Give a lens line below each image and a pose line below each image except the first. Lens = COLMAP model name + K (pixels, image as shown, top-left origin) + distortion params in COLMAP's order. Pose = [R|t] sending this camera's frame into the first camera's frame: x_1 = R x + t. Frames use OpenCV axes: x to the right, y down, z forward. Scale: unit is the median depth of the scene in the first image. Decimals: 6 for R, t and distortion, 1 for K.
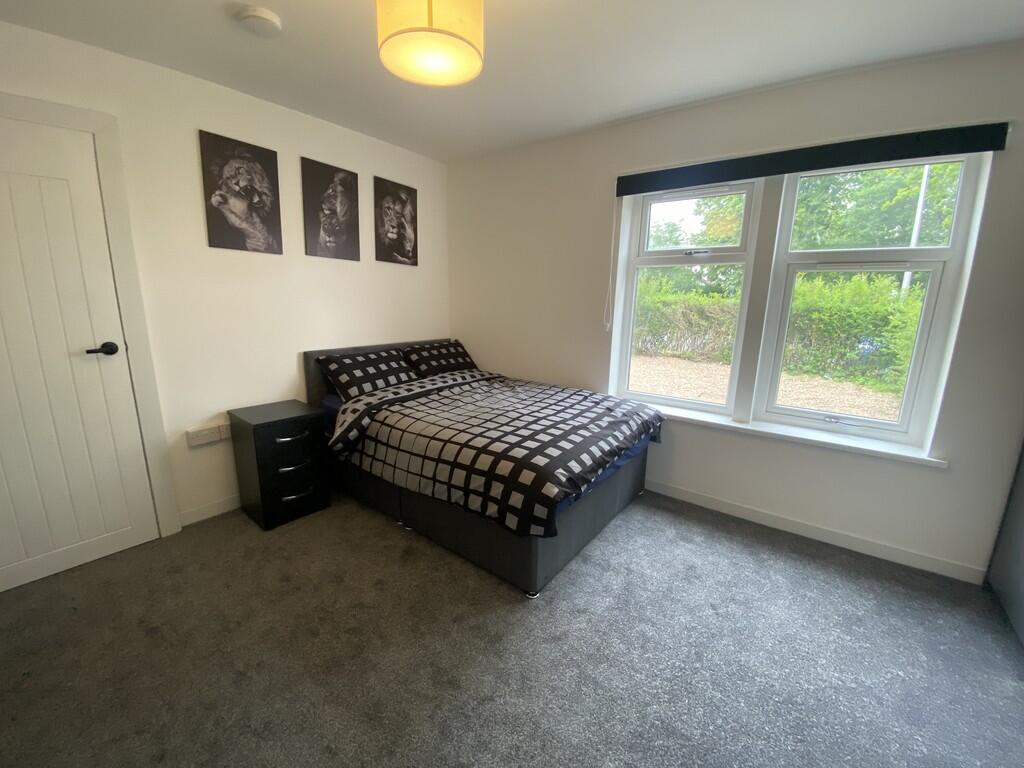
lens RADIAL K [[408.5, 0, 512.0], [0, 408.5, 384.0], [0, 0, 1]] dist [0.017286, -0.018232]
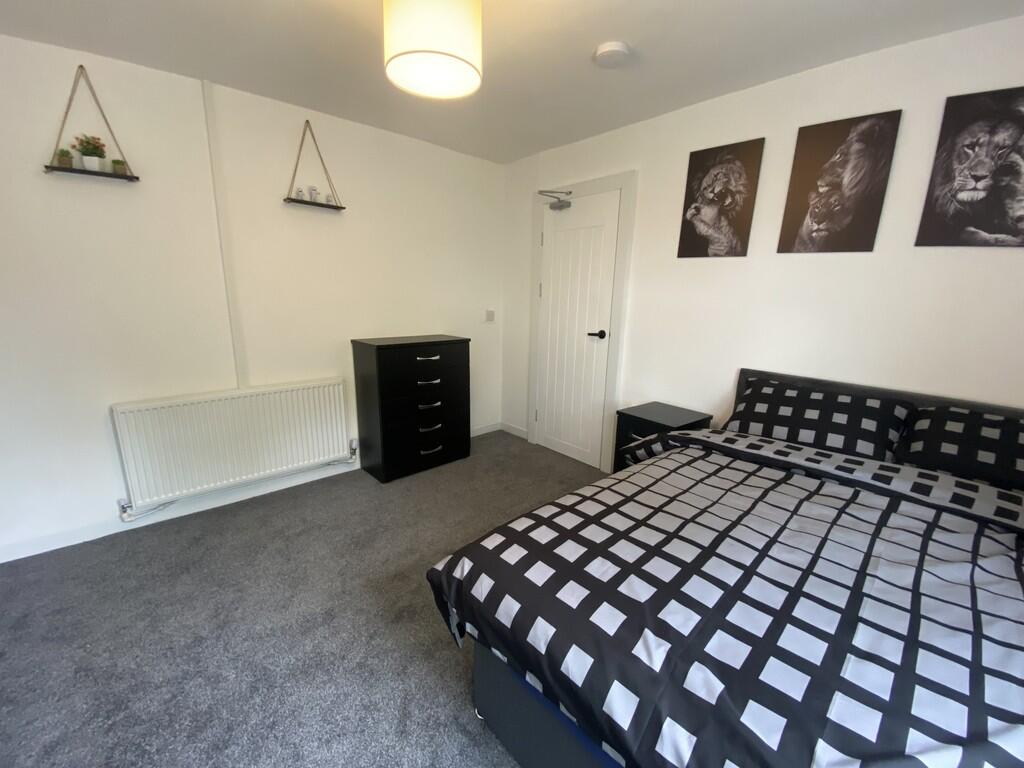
lens RADIAL K [[408.5, 0, 512.0], [0, 408.5, 384.0], [0, 0, 1]] dist [0.017286, -0.018232]
pose [[-0.172067, 0.195530, -0.965485, 0.457911], [-0.234304, 0.943852, 0.232906, -0.151906], [0.956815, 0.266292, -0.116593, 0.732732]]
